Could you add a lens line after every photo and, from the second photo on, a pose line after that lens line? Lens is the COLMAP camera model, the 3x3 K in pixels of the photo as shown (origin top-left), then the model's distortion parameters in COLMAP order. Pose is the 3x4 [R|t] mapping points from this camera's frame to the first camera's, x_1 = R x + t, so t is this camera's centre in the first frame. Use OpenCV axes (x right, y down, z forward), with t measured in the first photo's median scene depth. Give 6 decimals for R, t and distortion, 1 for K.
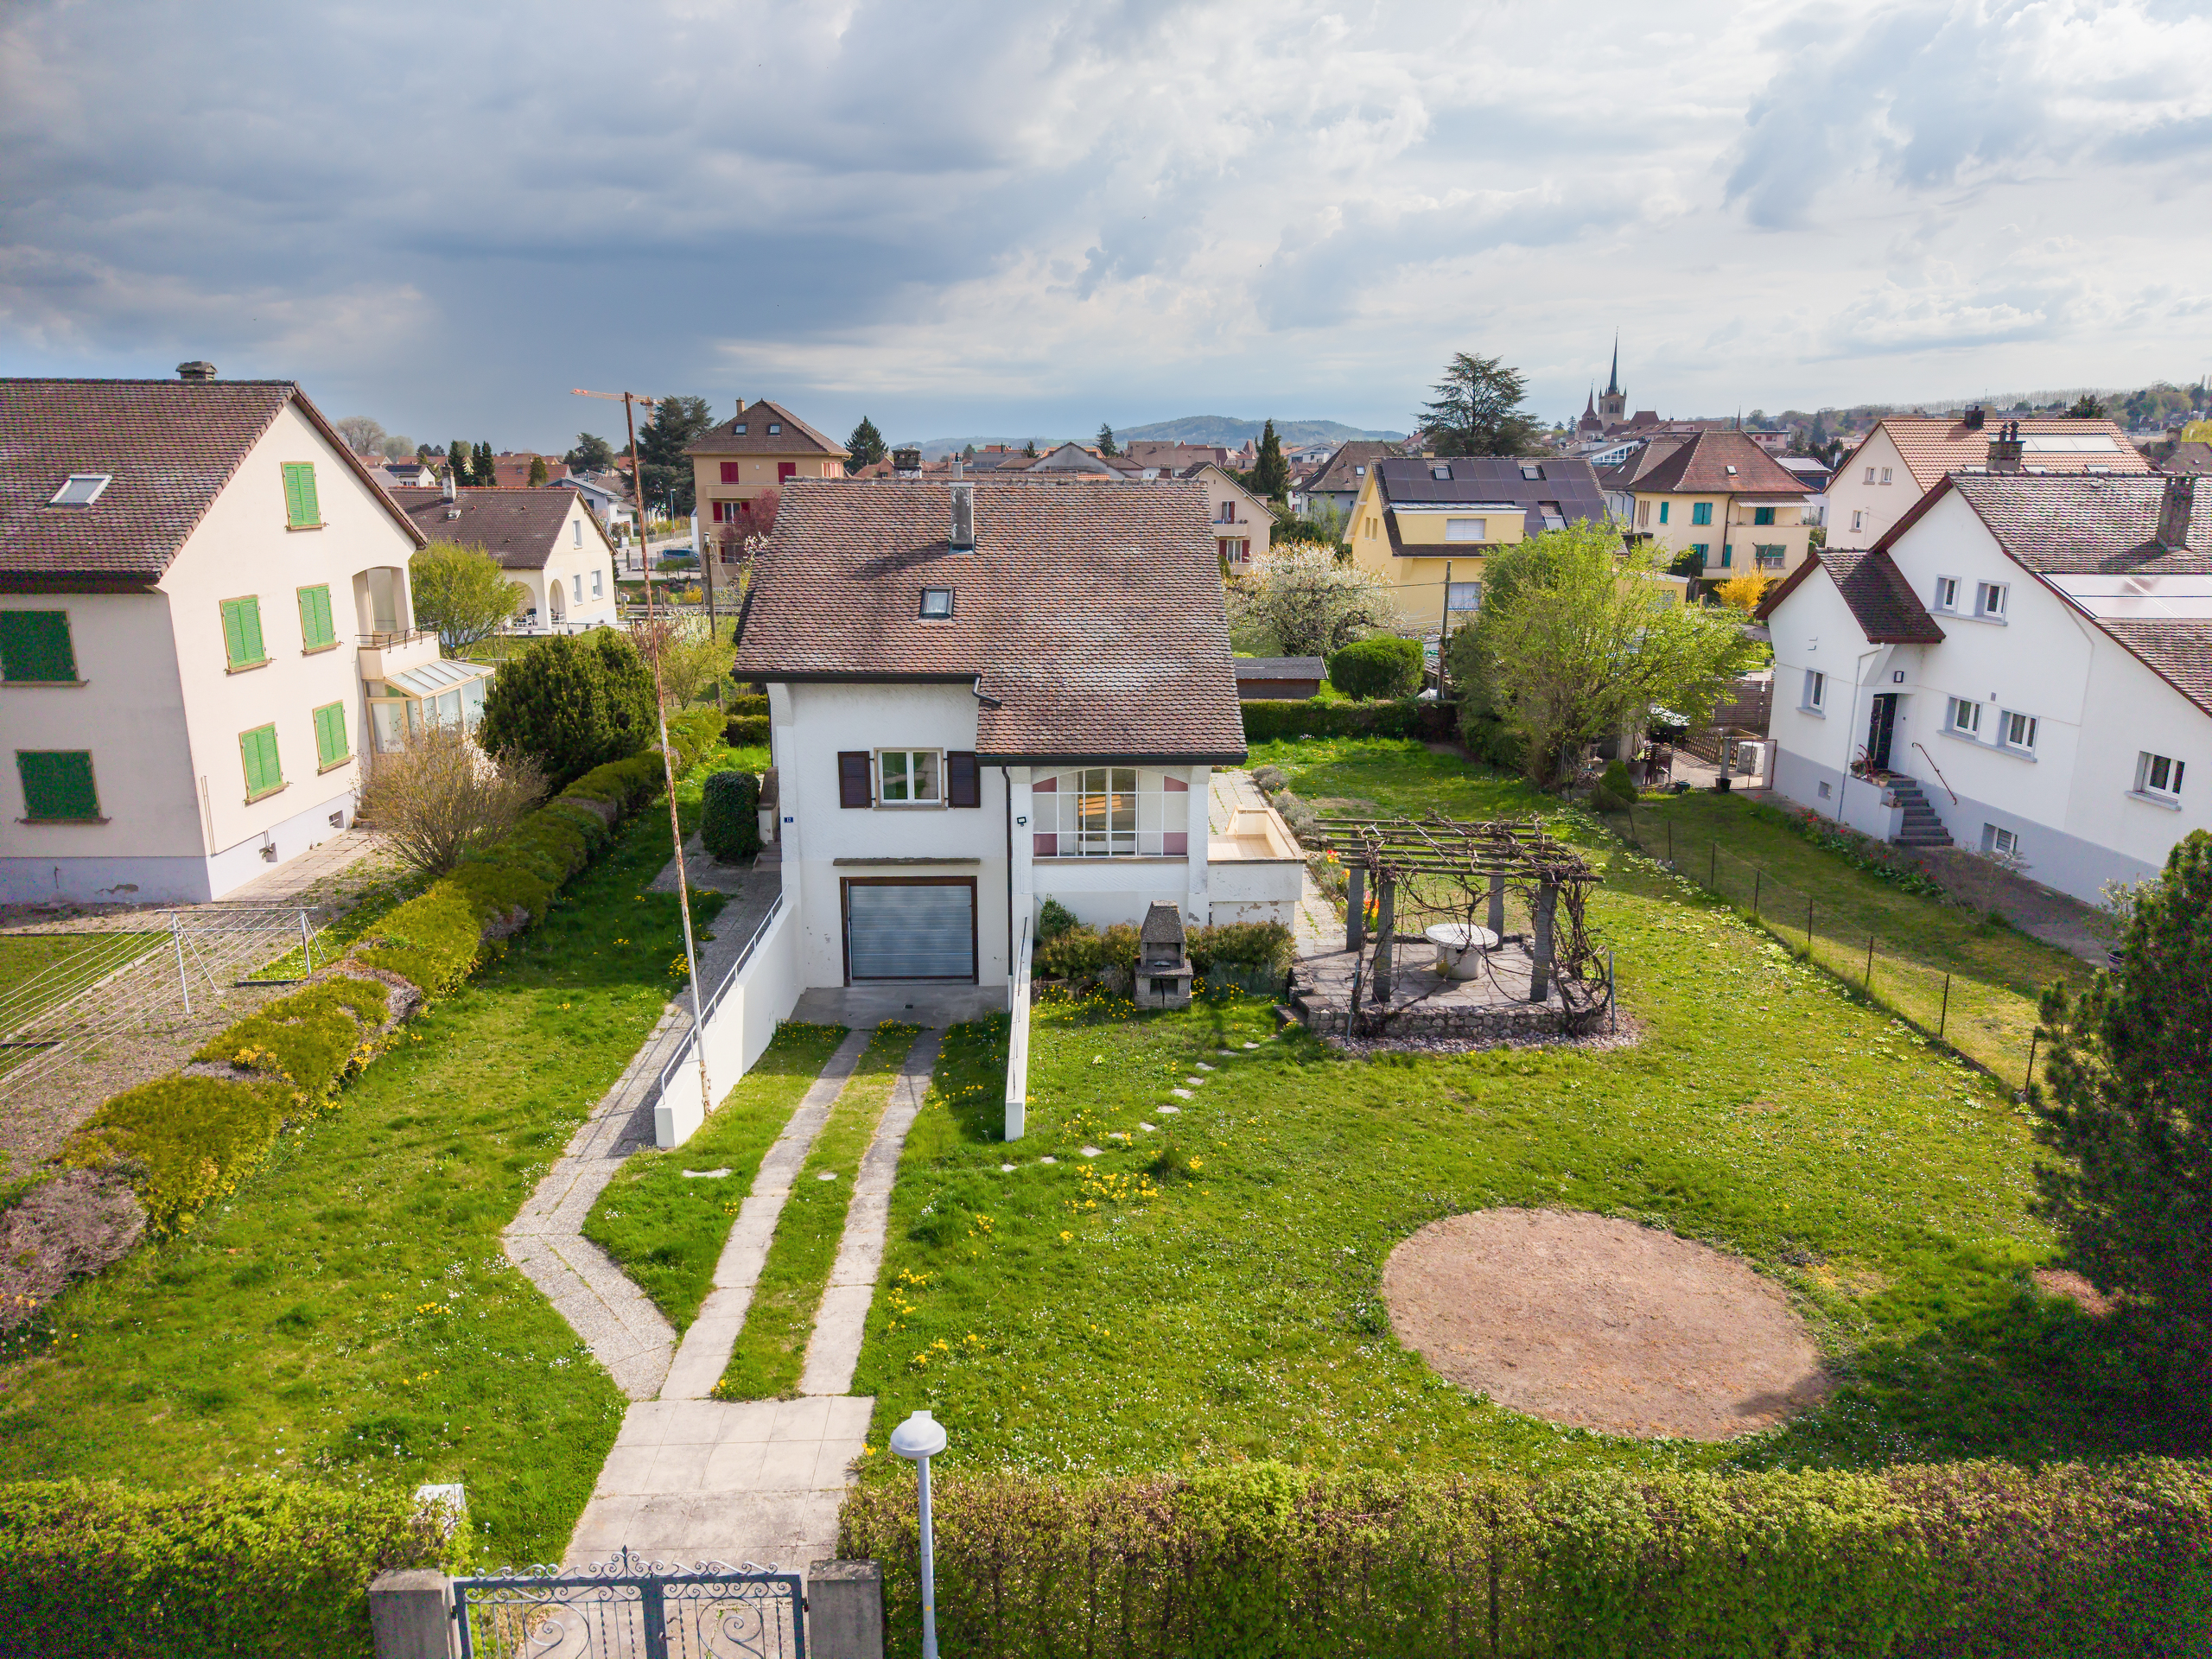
lens RADIAL K [[1498.9, 0, 1122.5], [0, 1498.9, 863.4], [0, 0, 1]] dist [0.029785, -0.044341]
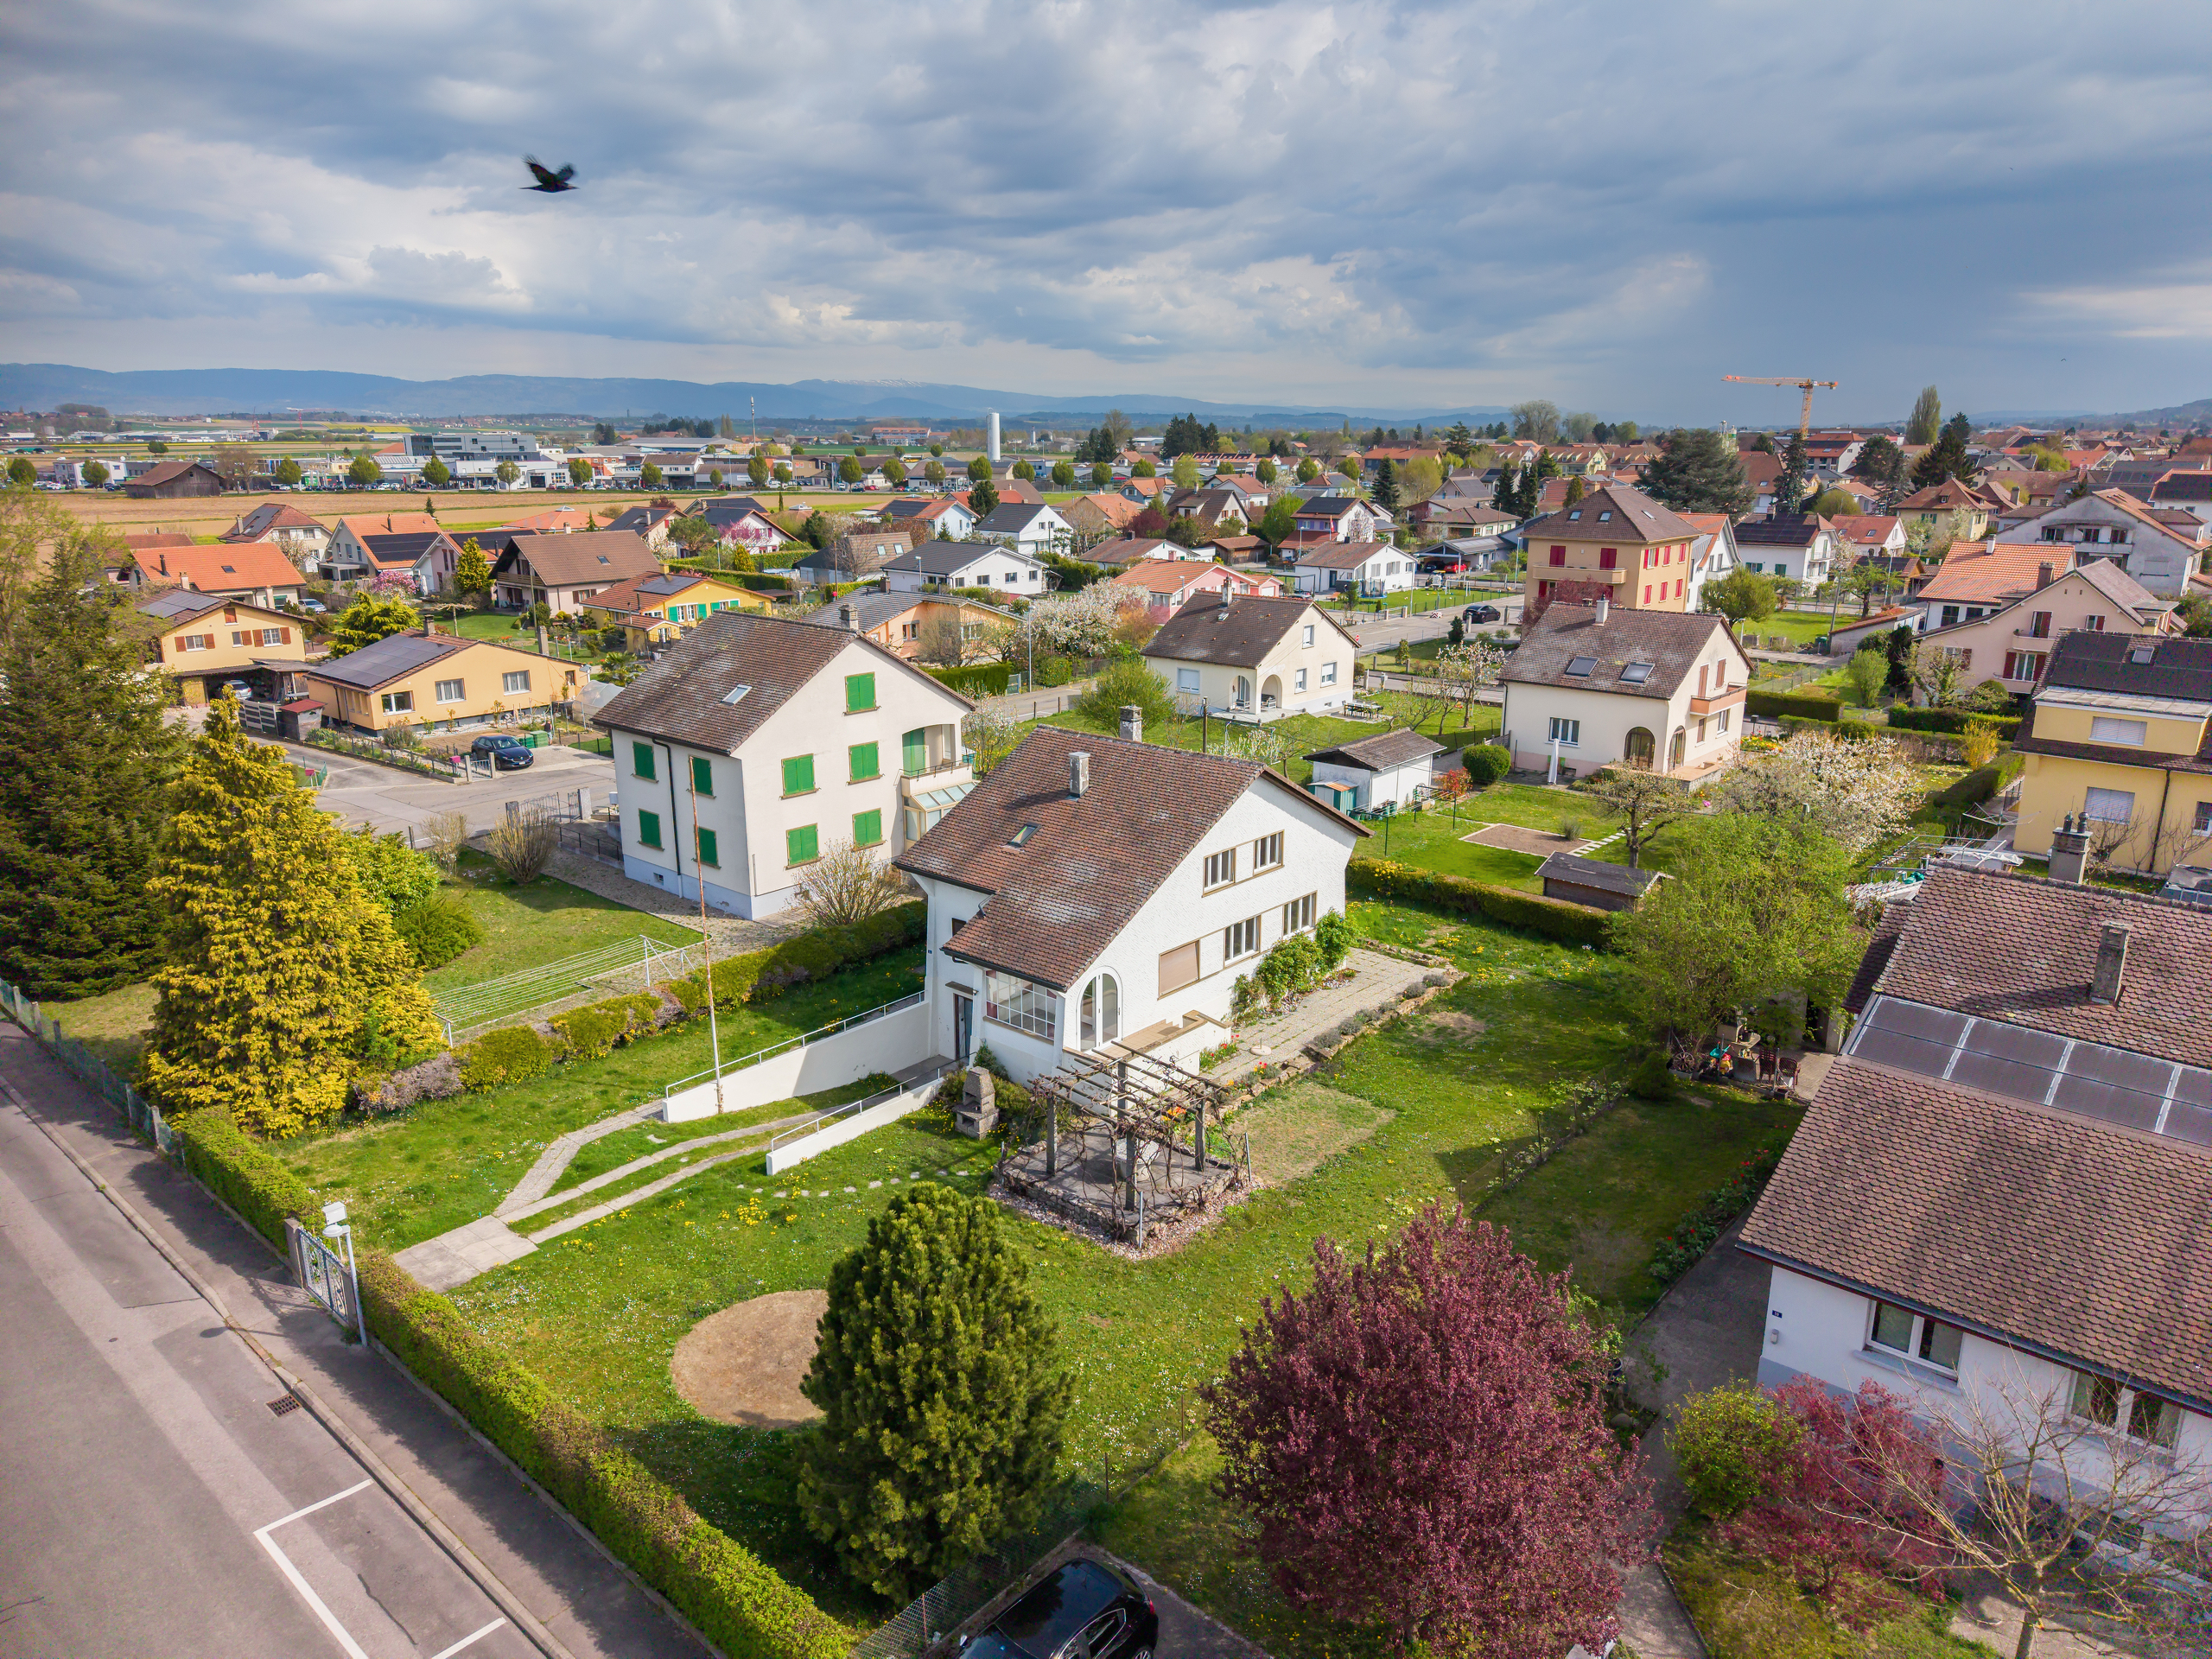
lens RADIAL K [[1503.4, 0, 1113.8], [0, 1503.4, 917.3], [0, 0, 1]] dist [0.040725, -0.047077]
pose [[0.711301, 0.224868, -0.665947, 1.002347], [-0.176857, 0.974220, 0.140059, -0.333084], [0.680274, 0.018153, 0.732733, -0.068947]]
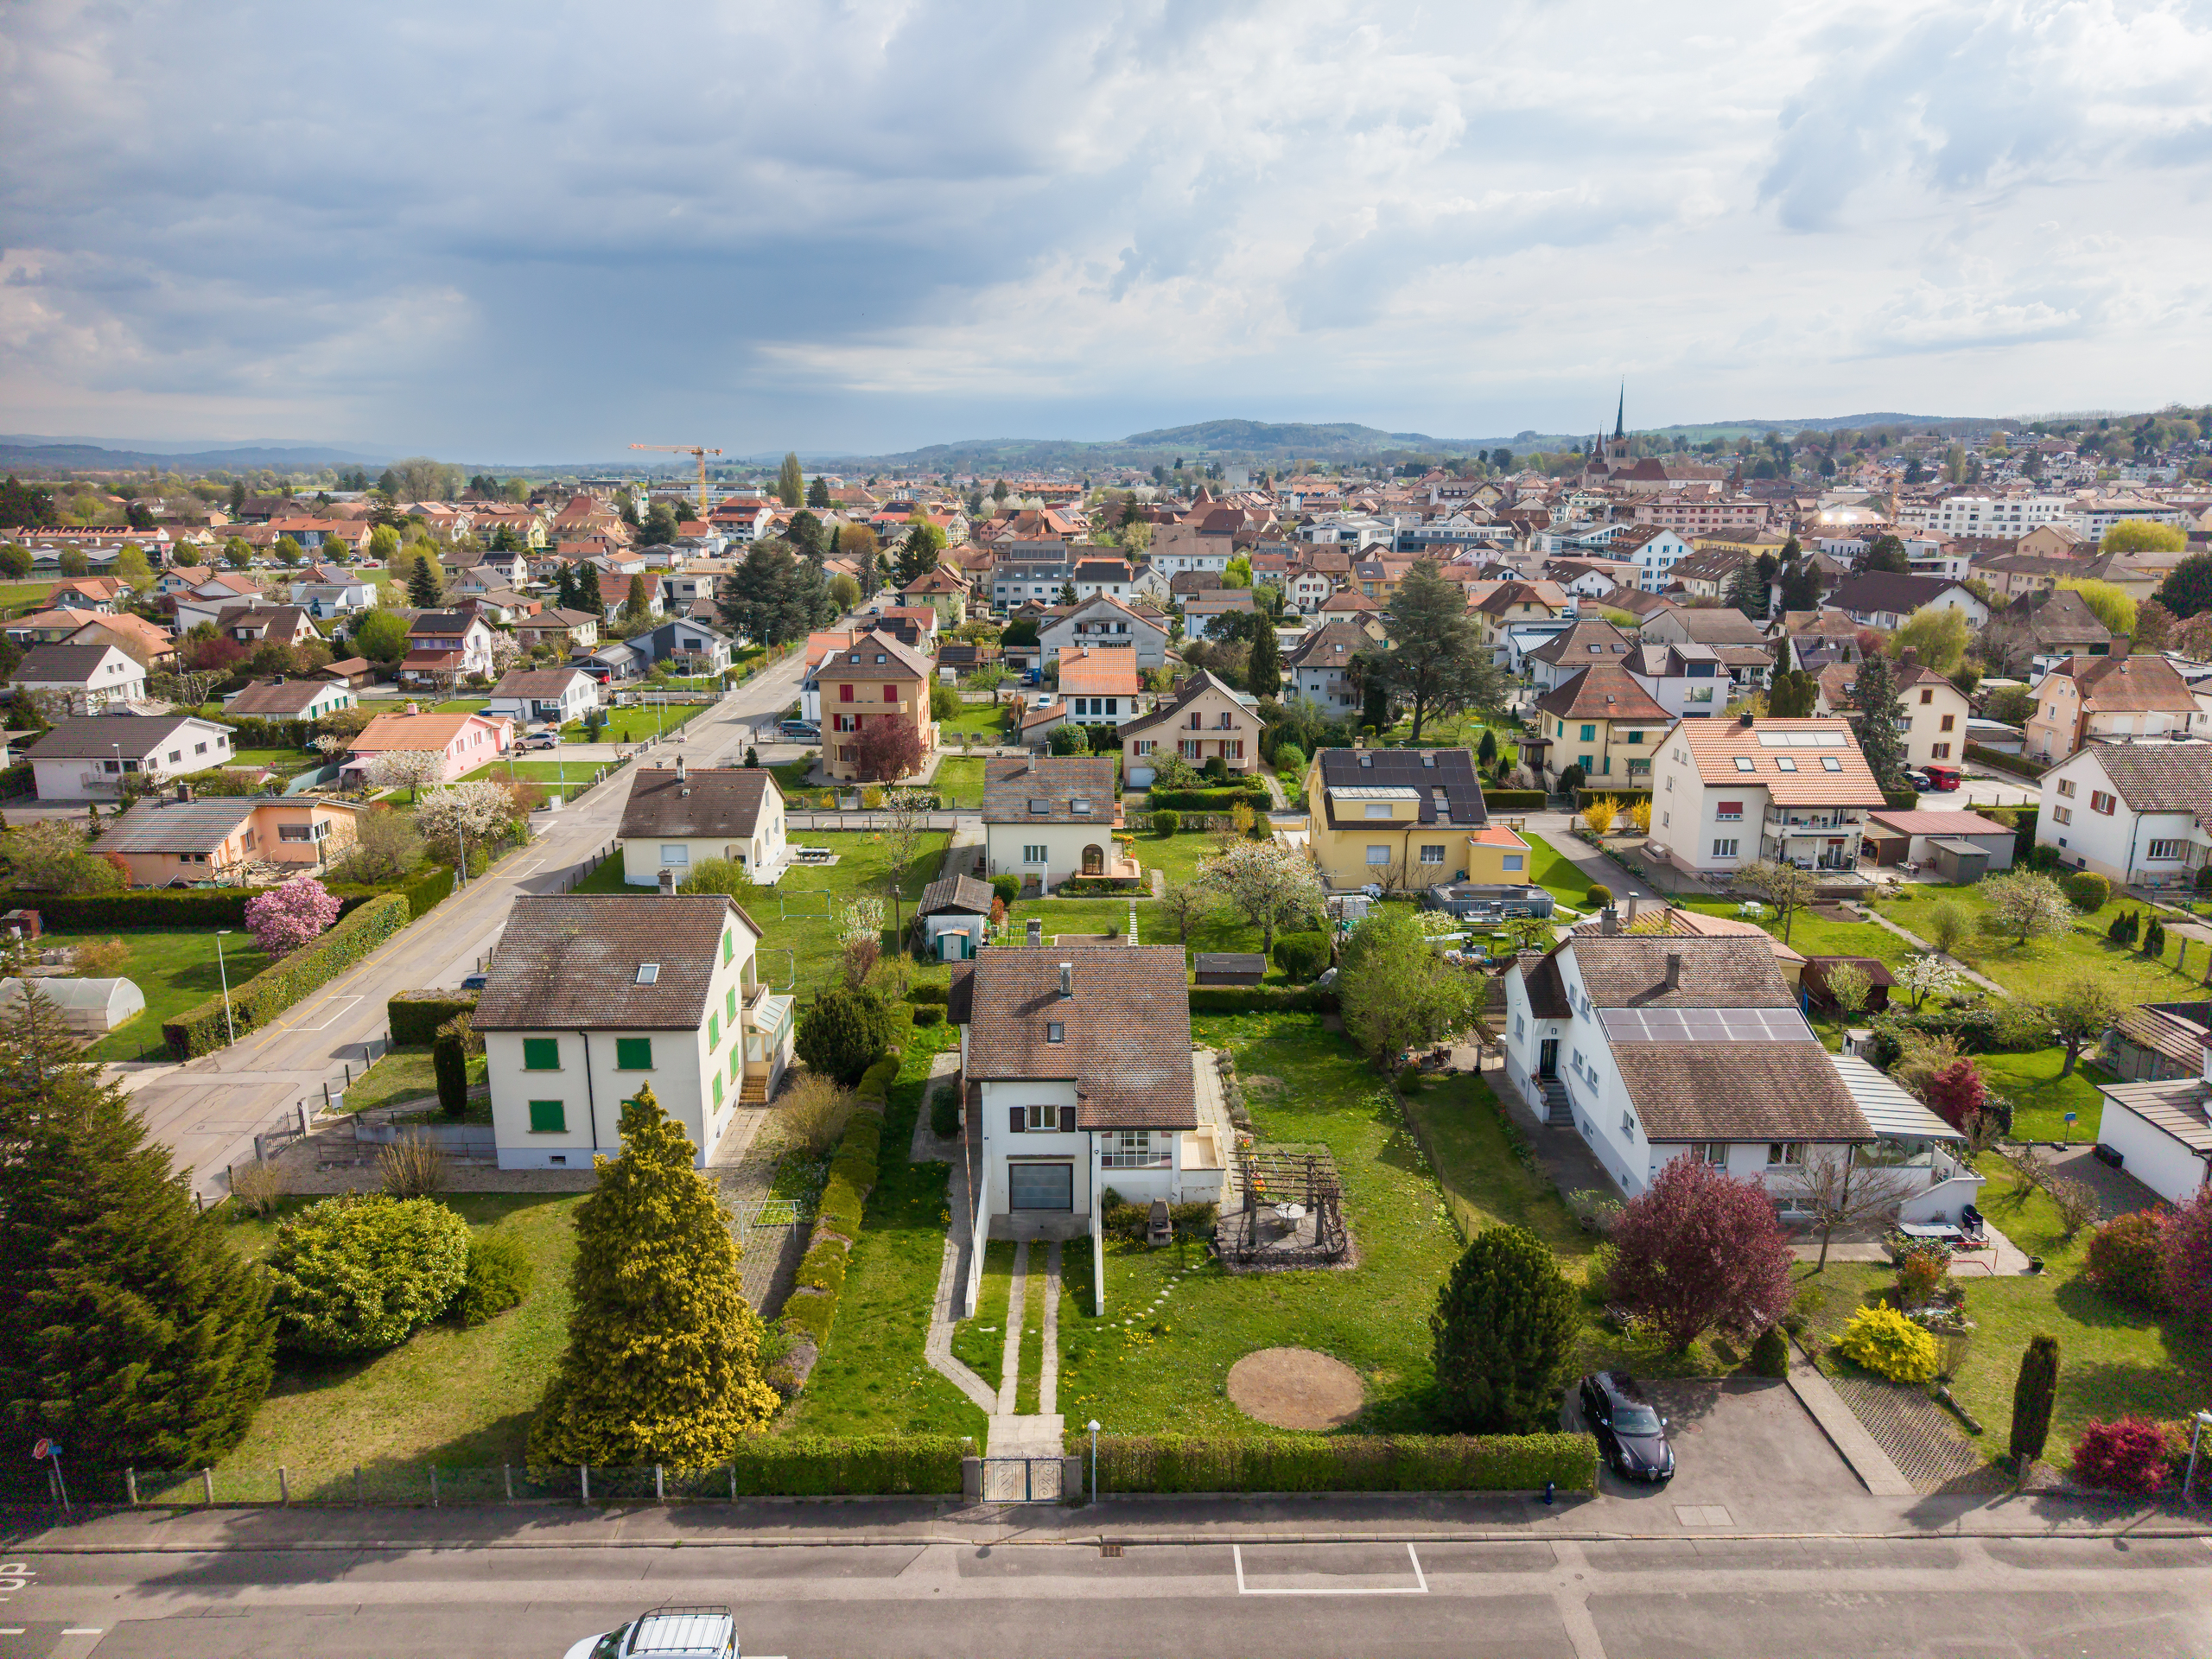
lens RADIAL K [[1568.1, 0, 1186.5], [0, 1568.1, 796.6], [0, 0, 1]] dist [-0.000388, -0.007868]
pose [[0.999395, 0.021925, 0.027012, -0.010142], [-0.021219, 0.999433, -0.026126, -0.466017], [-0.027570, 0.025537, 0.999294, -1.260951]]
